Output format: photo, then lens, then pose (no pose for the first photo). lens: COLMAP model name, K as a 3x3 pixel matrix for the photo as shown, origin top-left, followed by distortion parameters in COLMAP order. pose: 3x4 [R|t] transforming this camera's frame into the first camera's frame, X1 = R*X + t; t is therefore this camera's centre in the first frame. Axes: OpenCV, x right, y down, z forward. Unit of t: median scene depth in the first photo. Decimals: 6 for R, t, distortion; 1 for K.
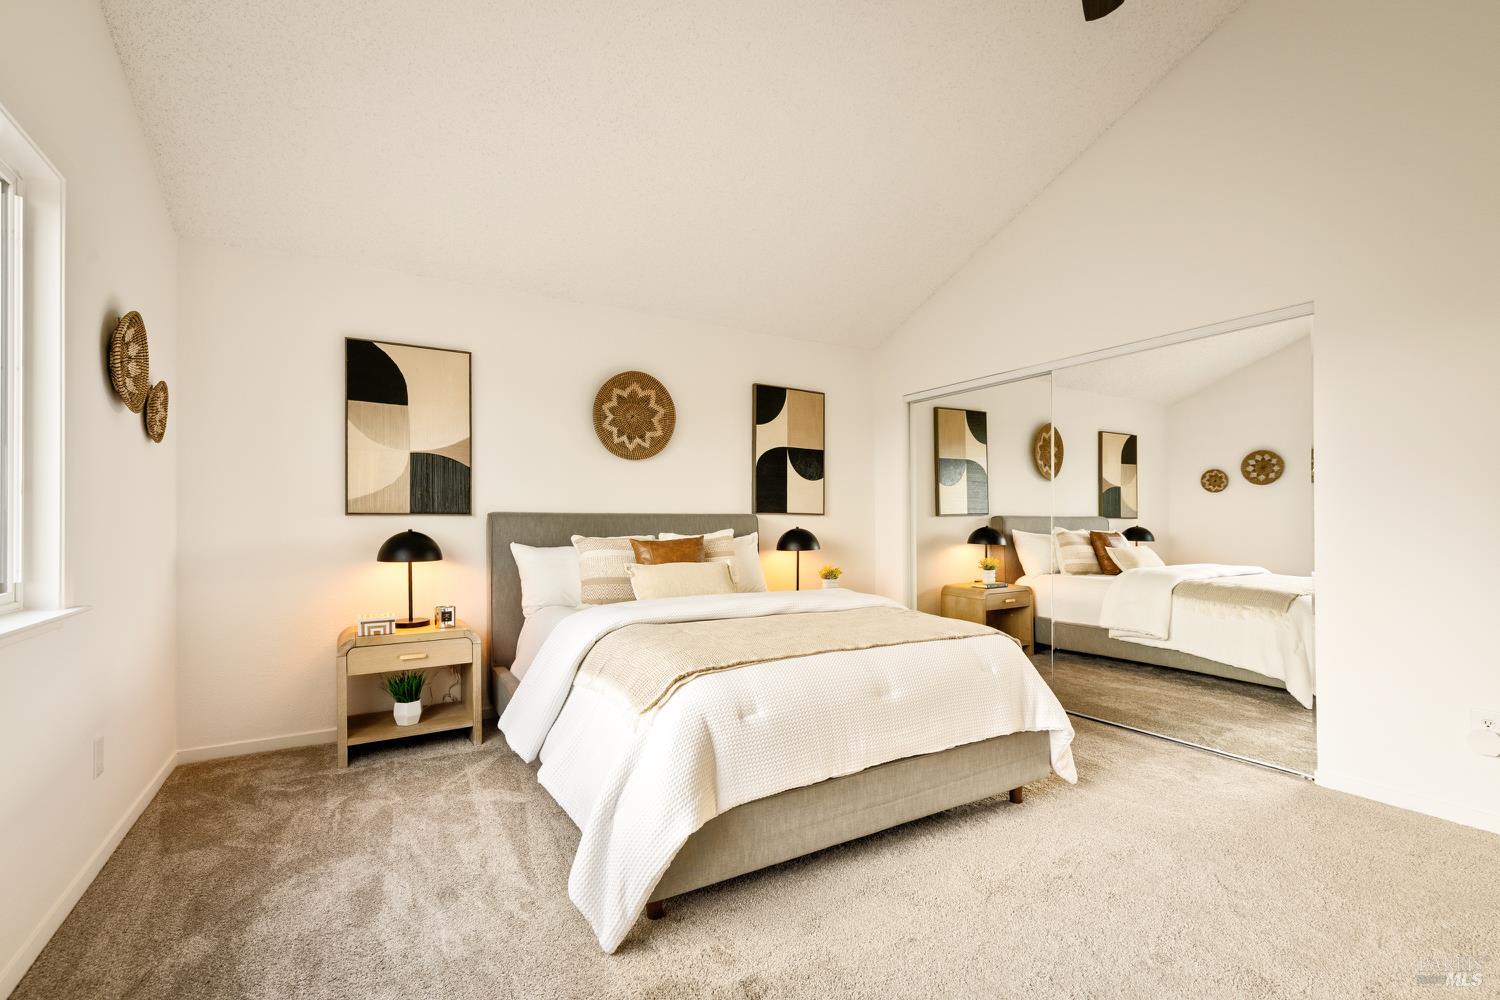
lens RADIAL K [[662.3, 0, 730.3], [0, 662.3, 521.4], [0, 0, 1]] dist [-0.001431, 0.001331]
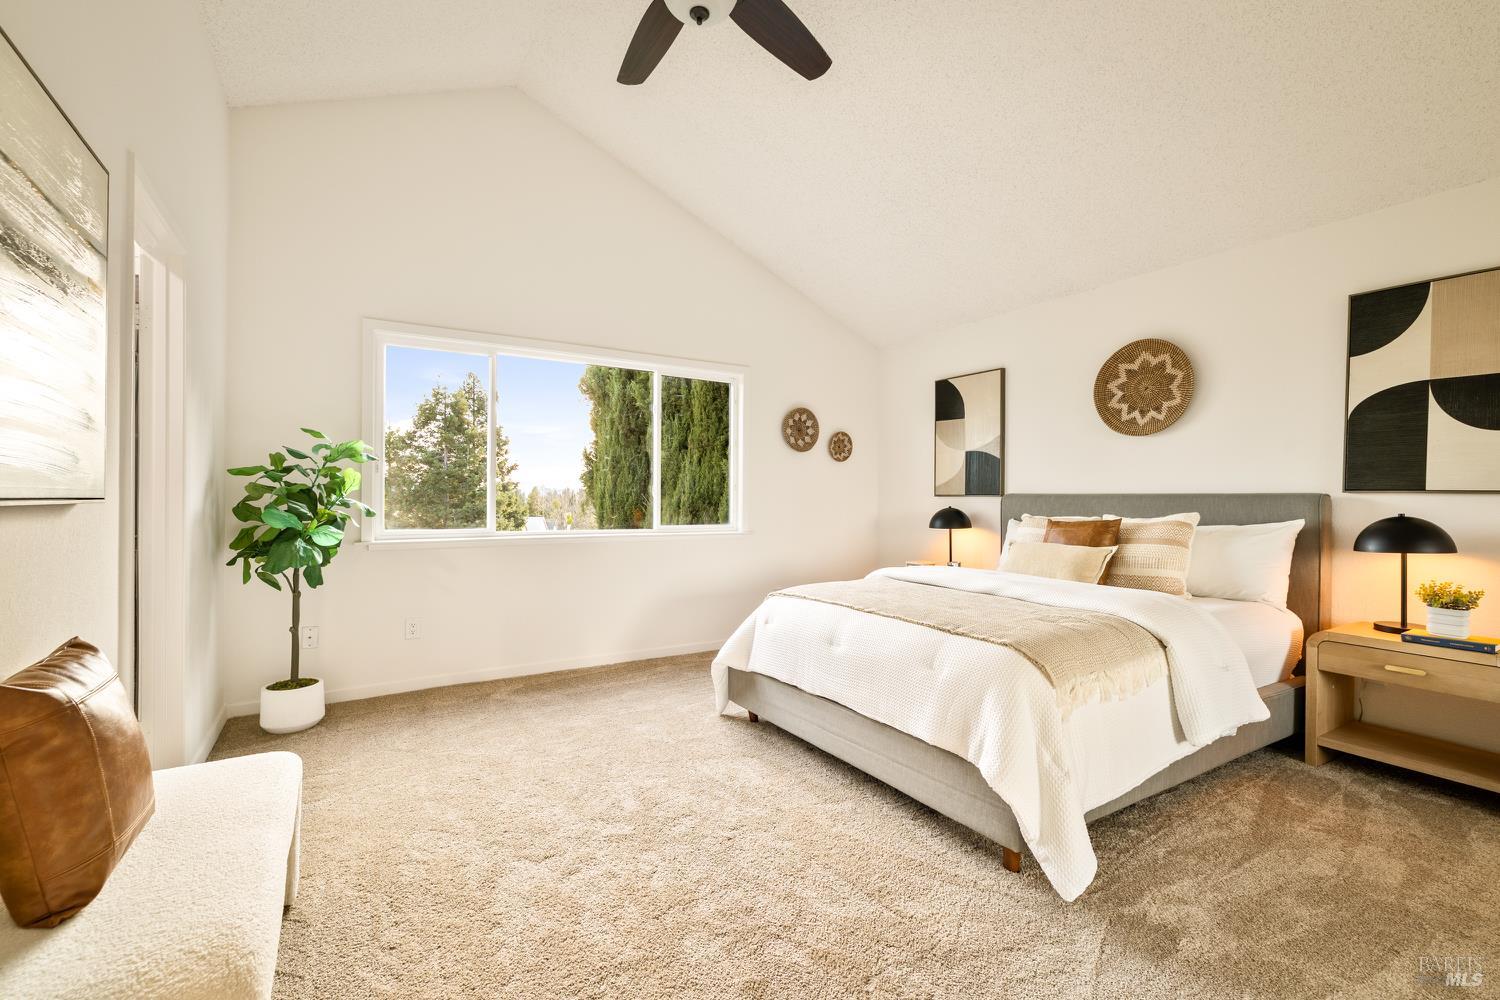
lens RADIAL K [[662.3, 0, 742.6], [0, 662.3, 491.5], [0, 0, 1]] dist [-0.001431, 0.001331]
pose [[0.026405, -0.009212, -0.999609, 0.772908], [-0.004152, 0.999948, -0.009325, -0.004445], [0.999643, 0.004396, 0.026365, 0.426051]]
